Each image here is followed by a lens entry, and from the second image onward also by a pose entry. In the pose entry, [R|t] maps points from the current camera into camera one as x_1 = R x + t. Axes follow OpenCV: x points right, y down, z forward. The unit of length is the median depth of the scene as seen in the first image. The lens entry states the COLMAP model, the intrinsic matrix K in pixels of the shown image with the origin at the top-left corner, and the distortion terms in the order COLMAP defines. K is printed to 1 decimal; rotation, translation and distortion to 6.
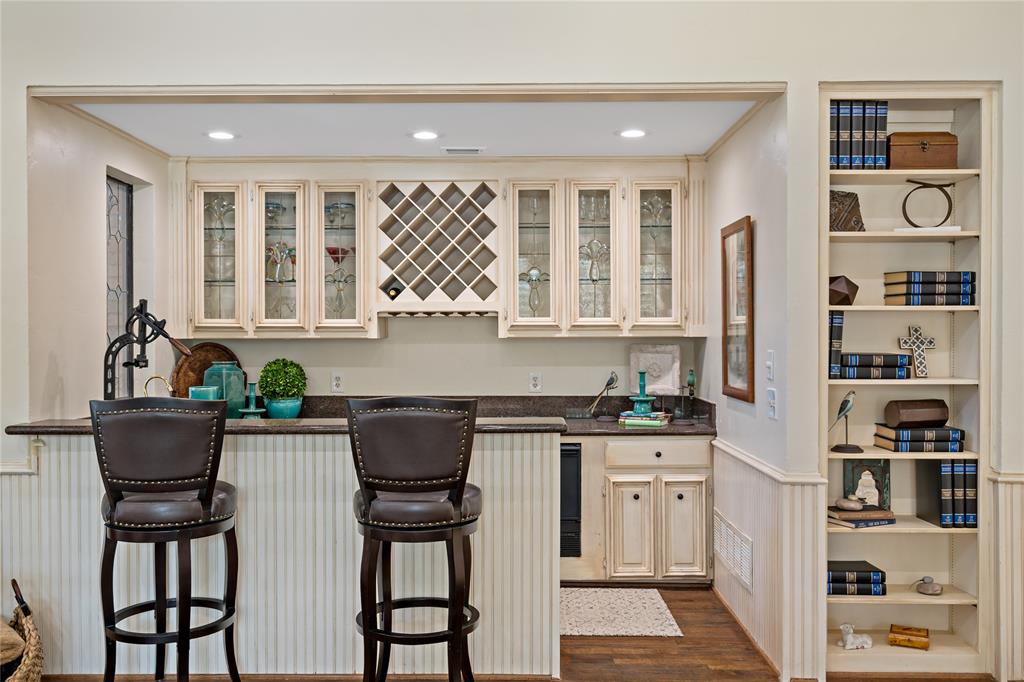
lens RADIAL K [[914.5, 0, 512.0], [0, 914.5, 341.0], [0, 0, 1]] dist [0.007102, 0.006459]
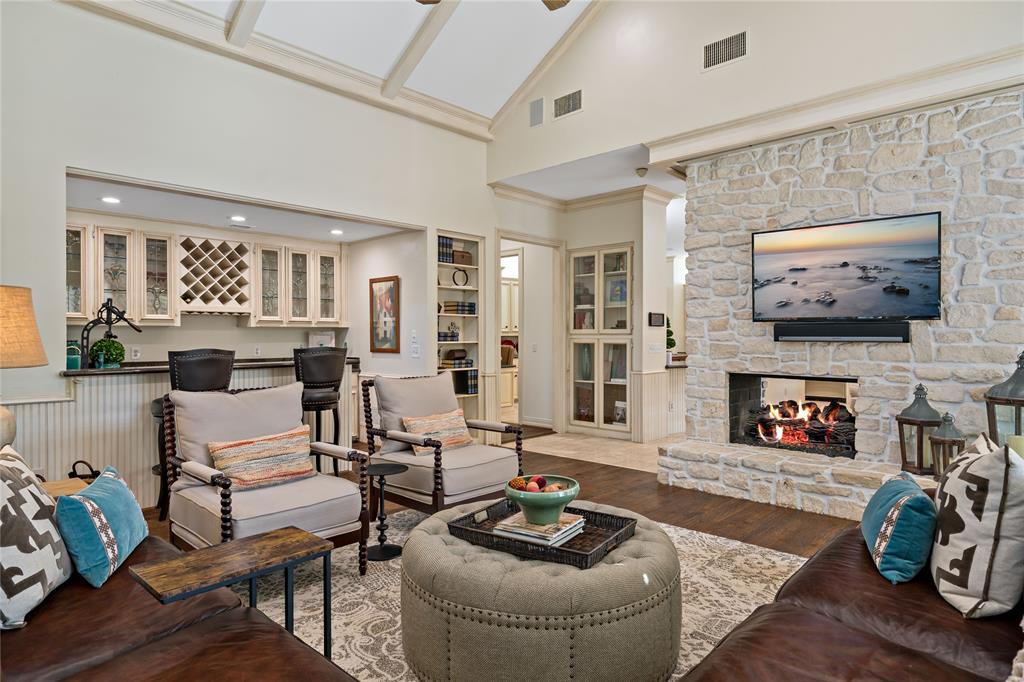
lens RADIAL K [[581.0, 0, 512.0], [0, 581.0, 341.0], [0, 0, 1]] dist [0.000227, 0.000011]
pose [[0.674235, -0.005914, 0.738493, -0.540521], [0.009652, 0.999953, -0.000805, 0.032394], [-0.738453, 0.007671, 0.674261, -0.207222]]
